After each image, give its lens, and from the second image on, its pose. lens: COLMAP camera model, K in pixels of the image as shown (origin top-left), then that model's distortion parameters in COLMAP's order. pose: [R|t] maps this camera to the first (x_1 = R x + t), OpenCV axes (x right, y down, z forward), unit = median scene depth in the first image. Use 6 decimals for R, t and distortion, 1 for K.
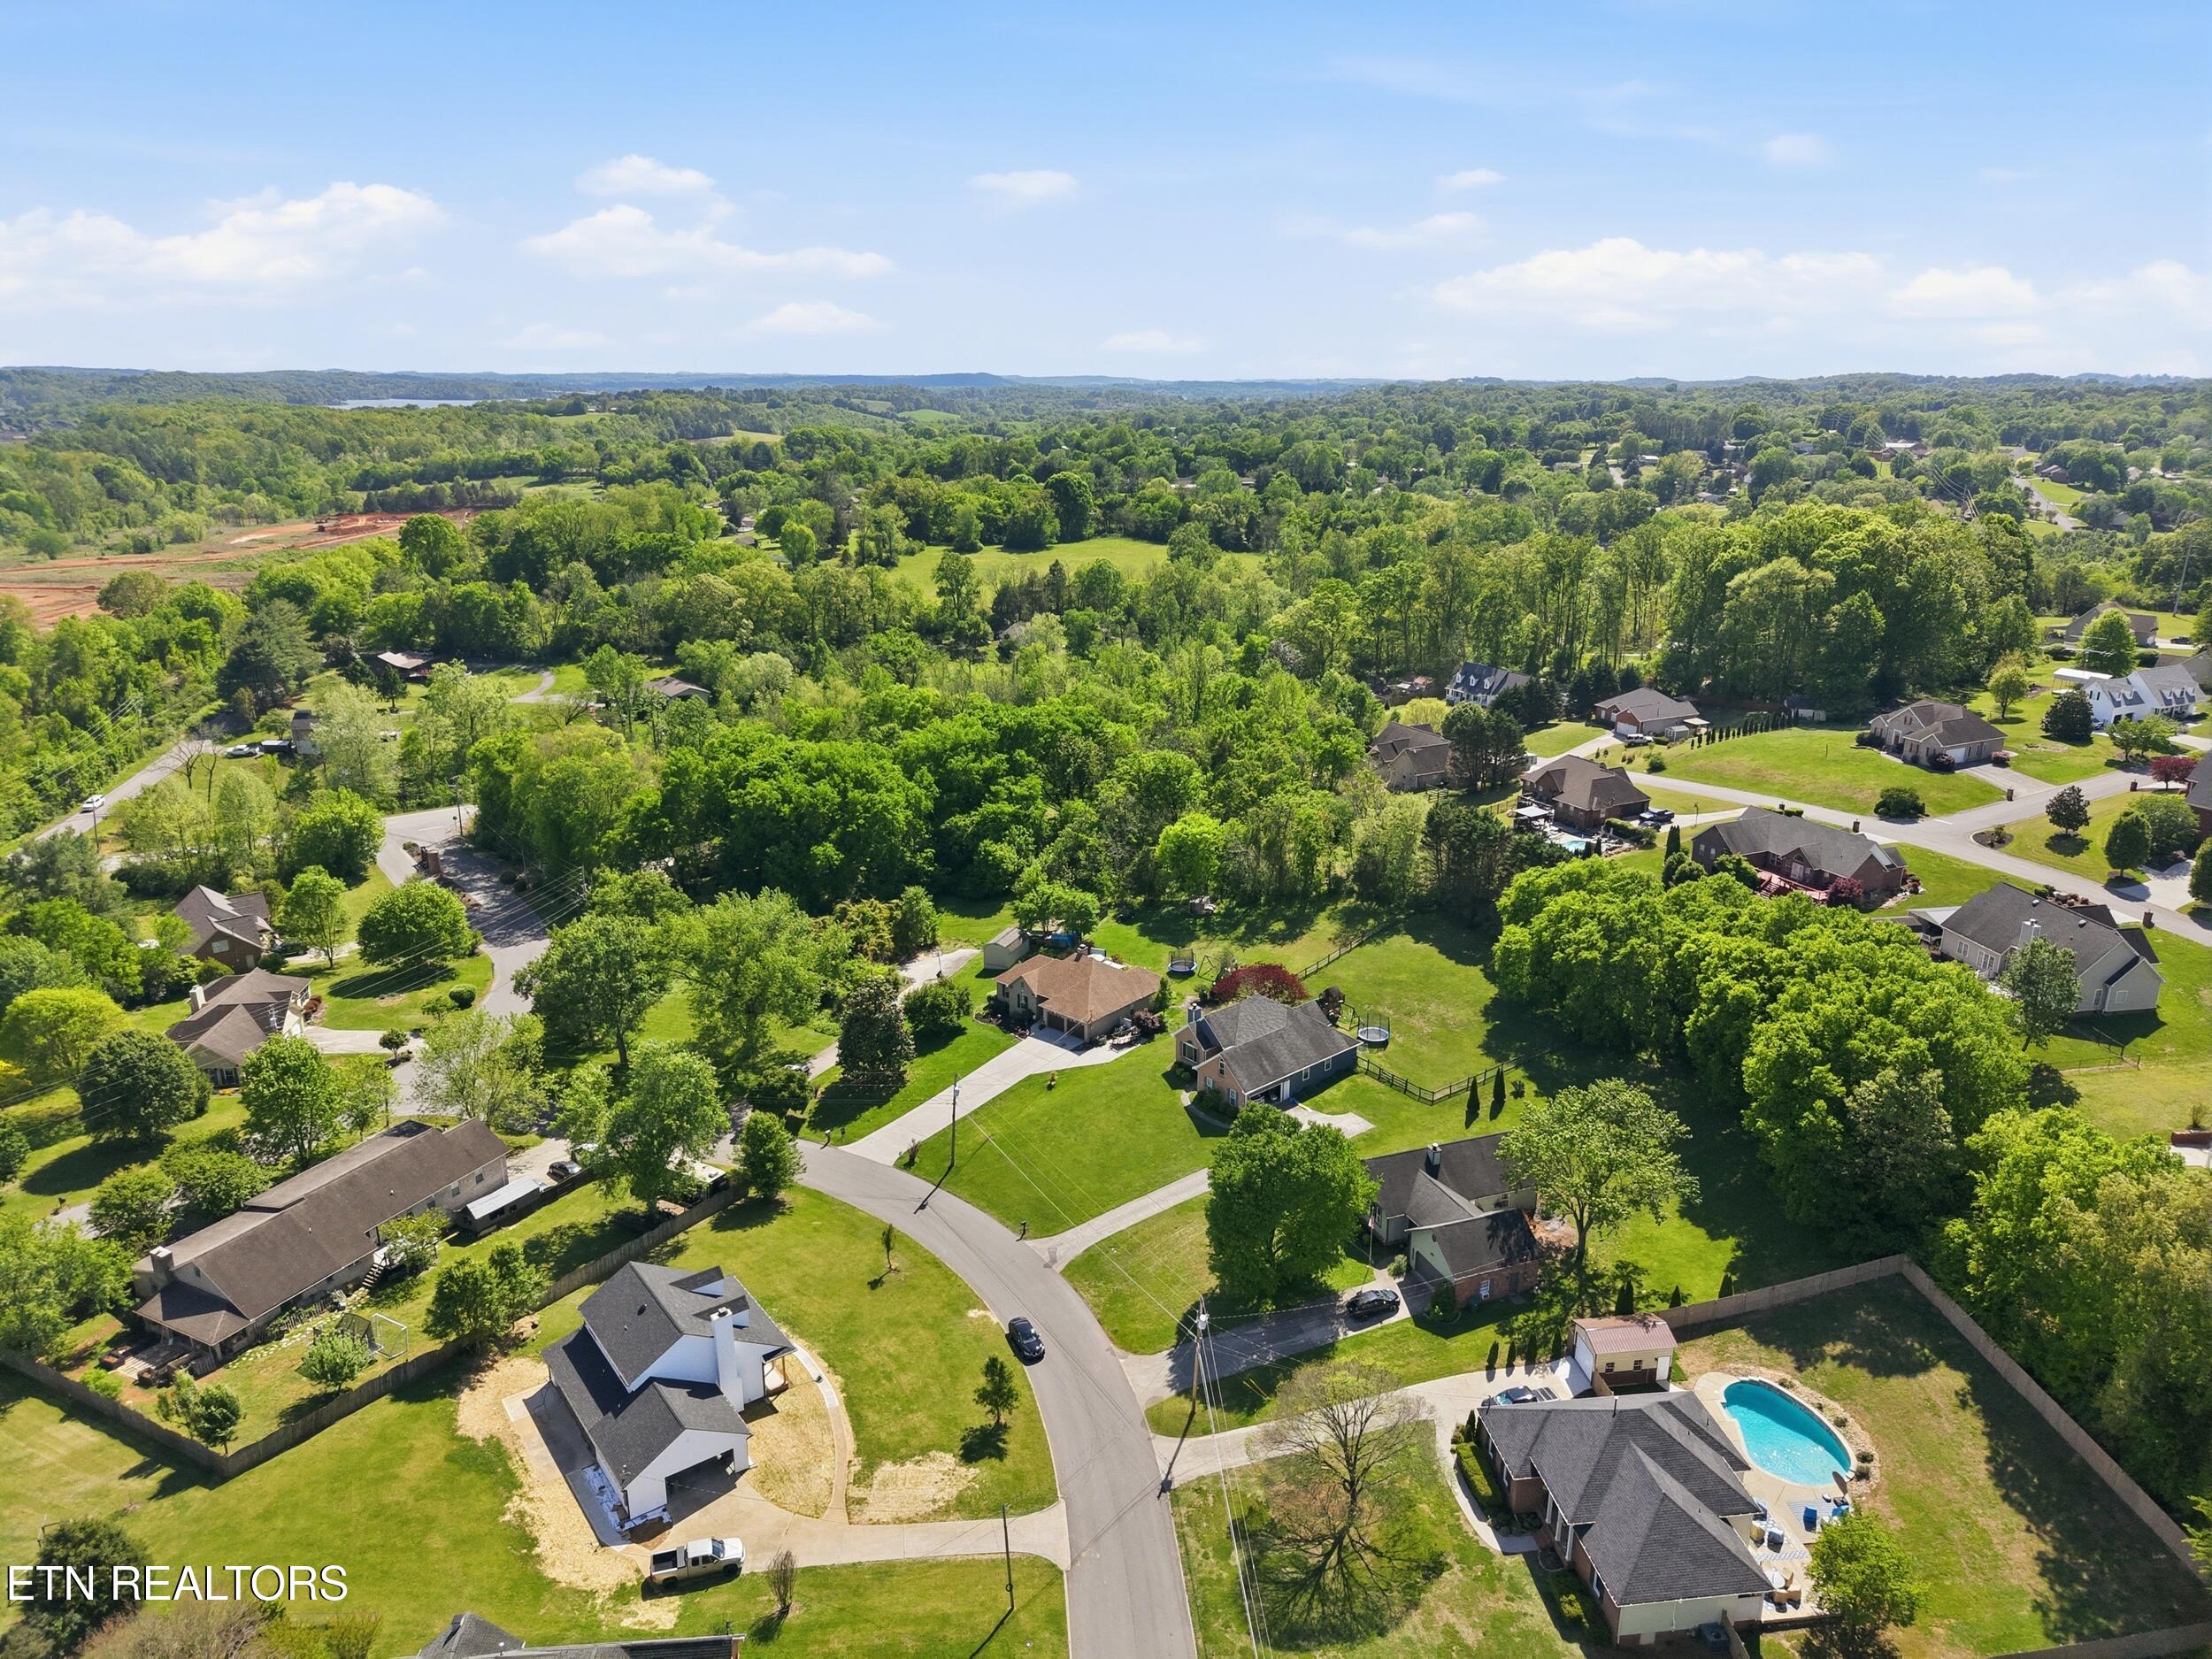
lens RADIAL K [[1486.5, 0, 1106.0], [0, 1486.5, 829.5], [0, 0, 1]] dist [0.028843, -0.039726]
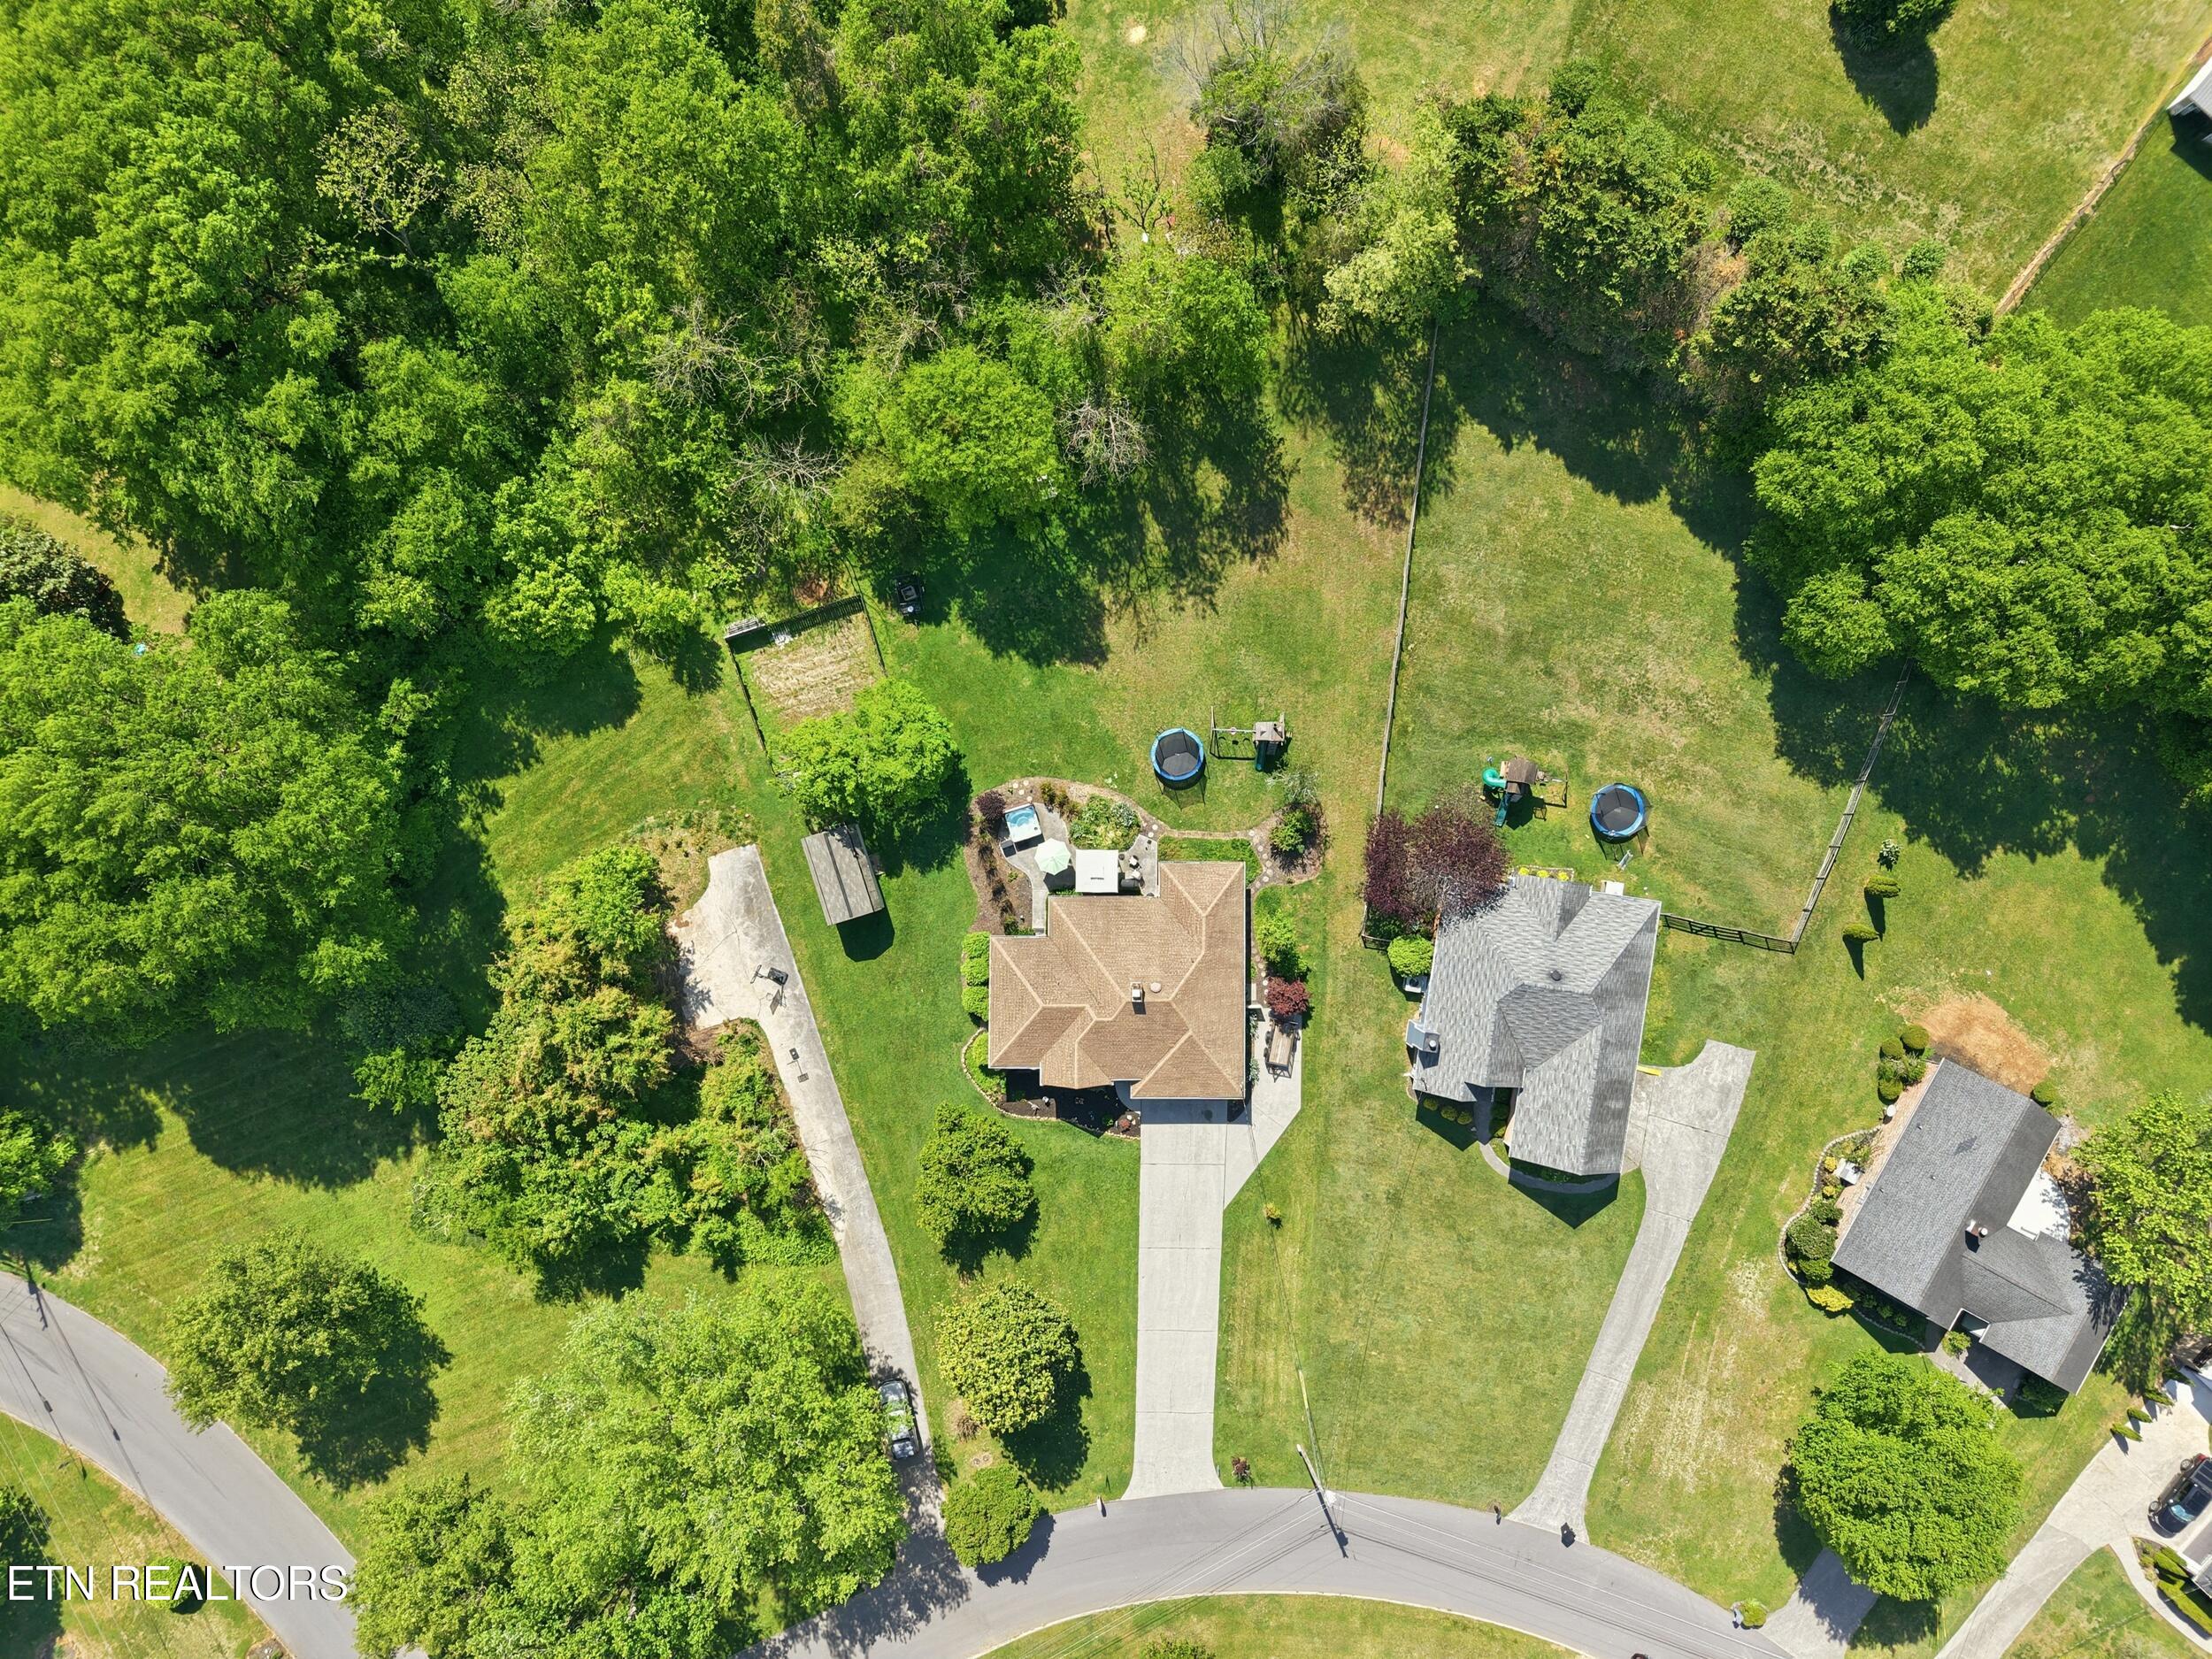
lens RADIAL K [[1486.5, 0, 1106.0], [0, 1486.5, 829.5], [0, 0, 1]] dist [0.028843, -0.039726]
pose [[0.755963, -0.654516, 0.011309, 0.007380], [0.171773, 0.215009, 0.961387, -0.344005], [-0.631675, -0.724831, 0.274968, 0.679506]]
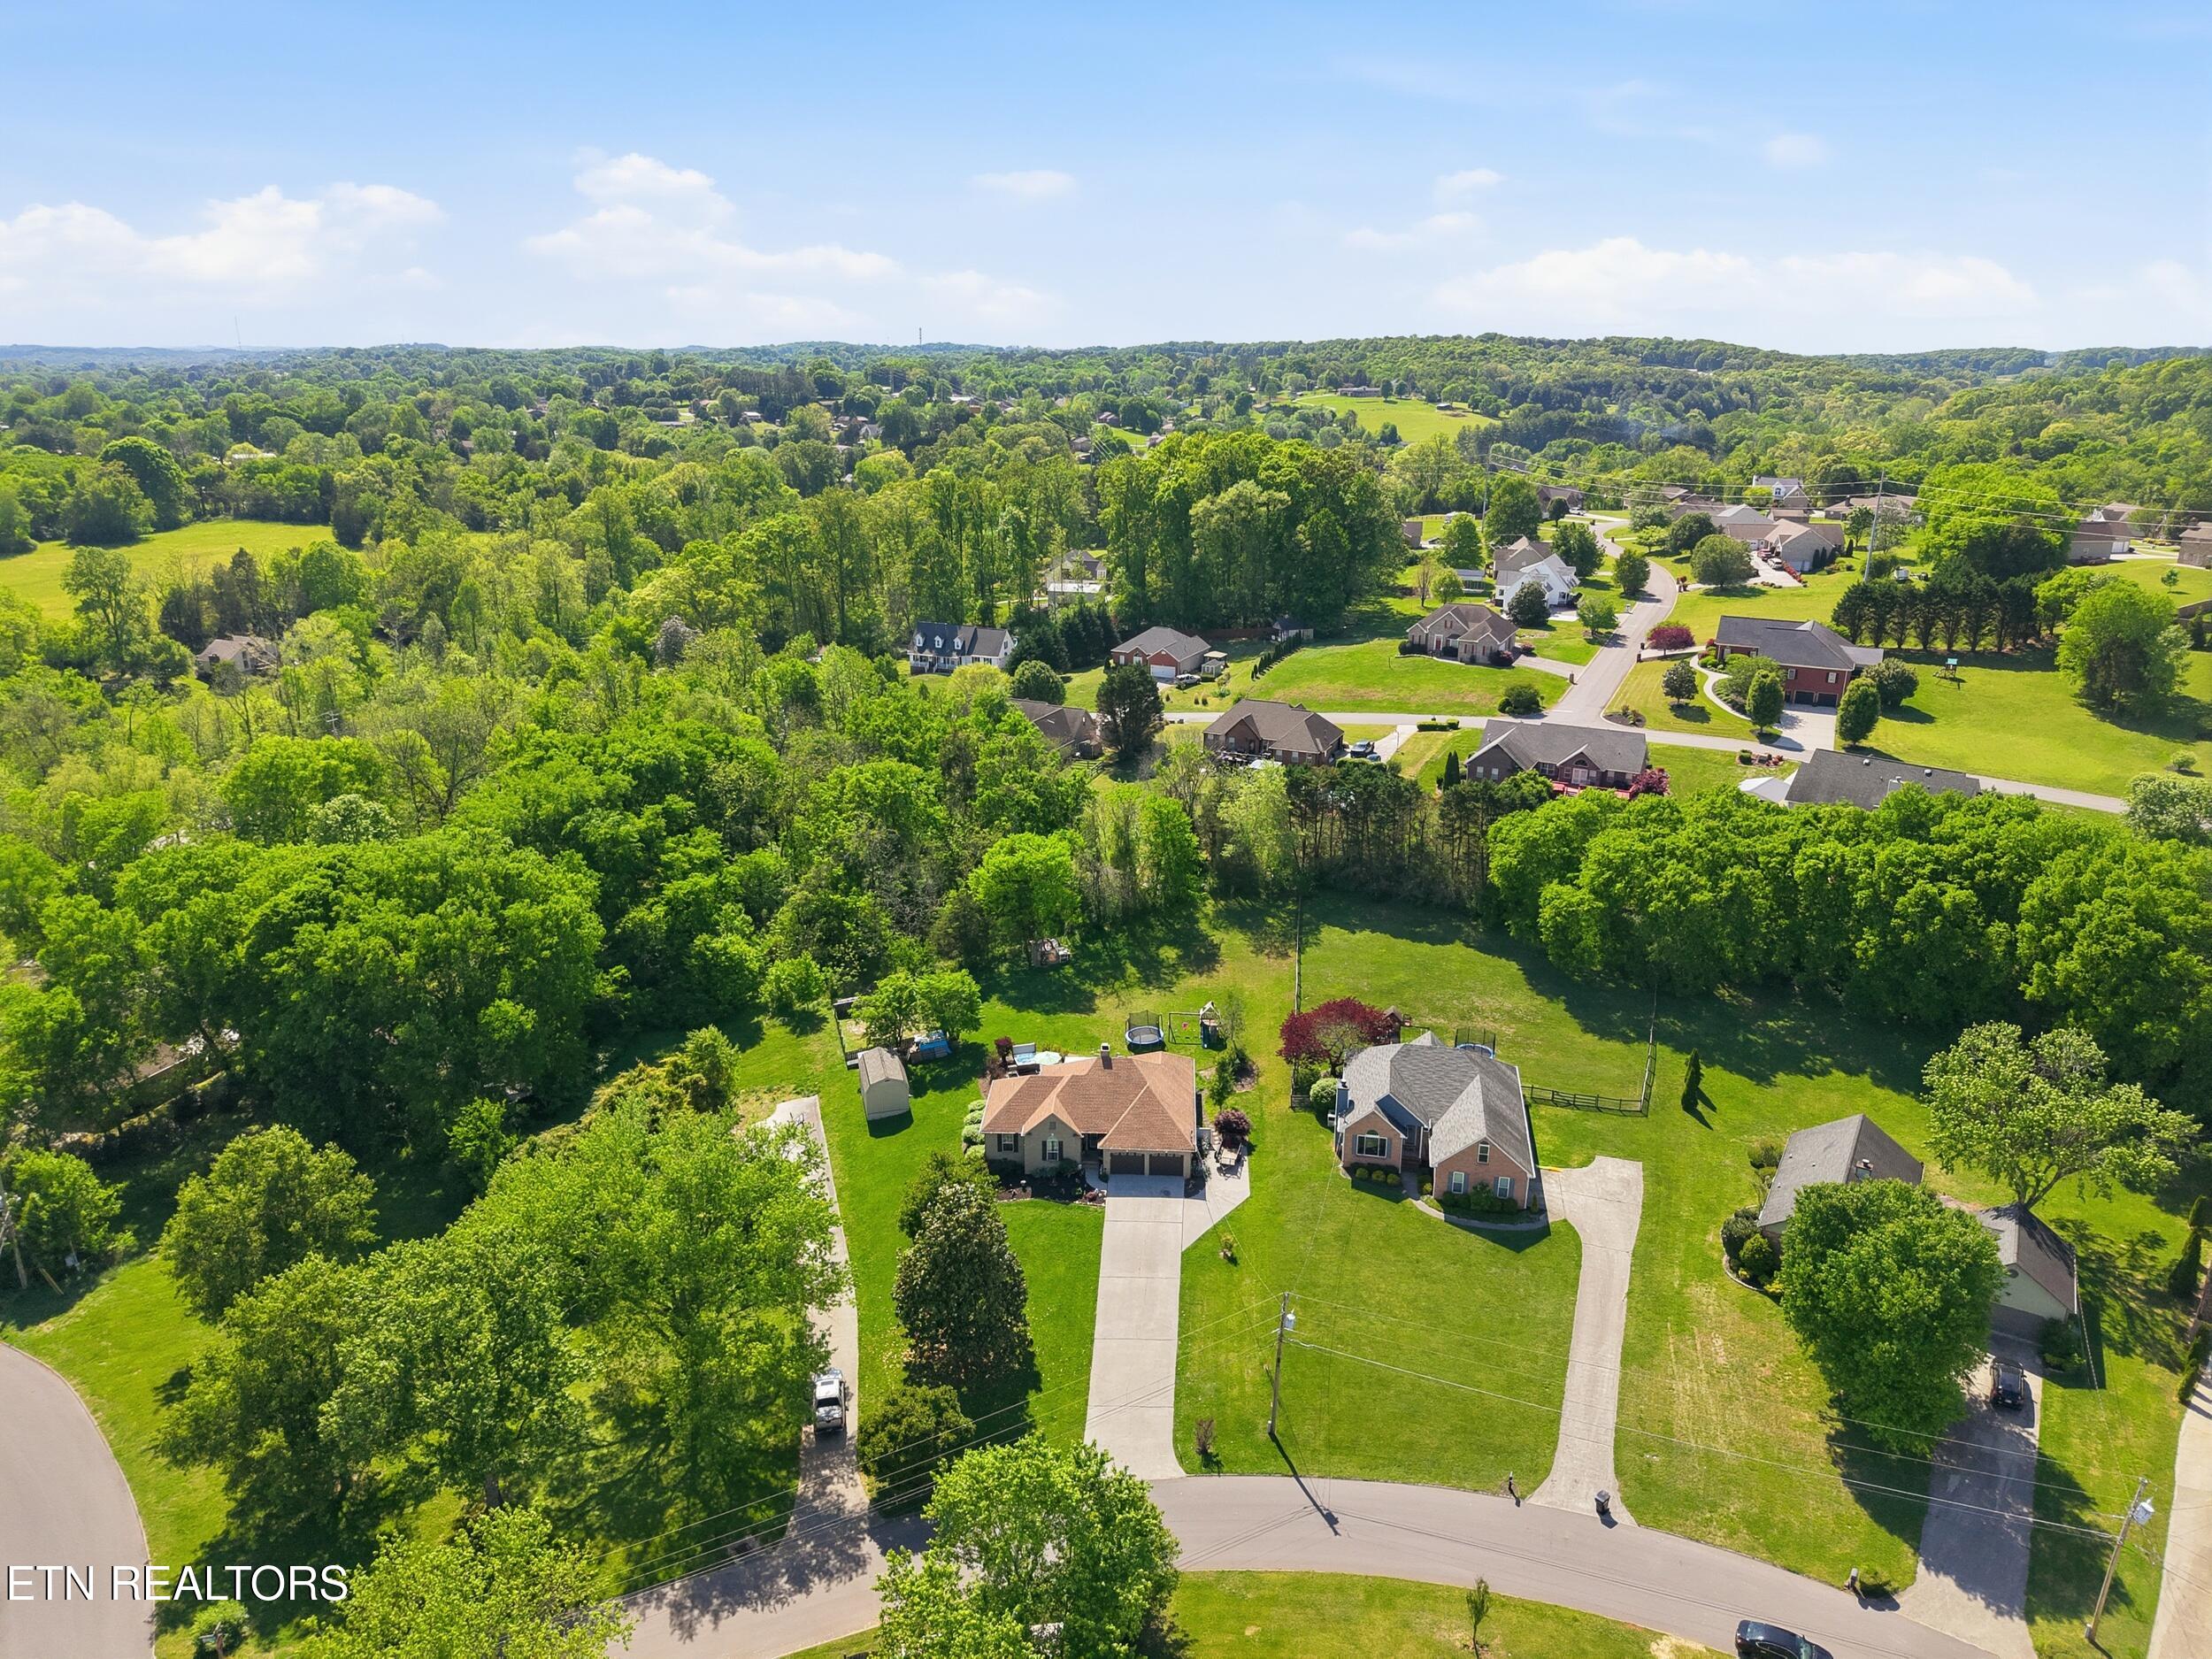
lens RADIAL K [[1486.5, 0, 1106.0], [0, 1486.5, 829.5], [0, 0, 1]] dist [0.028843, -0.039726]
pose [[0.783860, -0.184524, 0.592886, -0.308375], [0.173853, 0.981855, 0.075730, -0.055199], [-0.596102, 0.043713, 0.801718, 0.328781]]
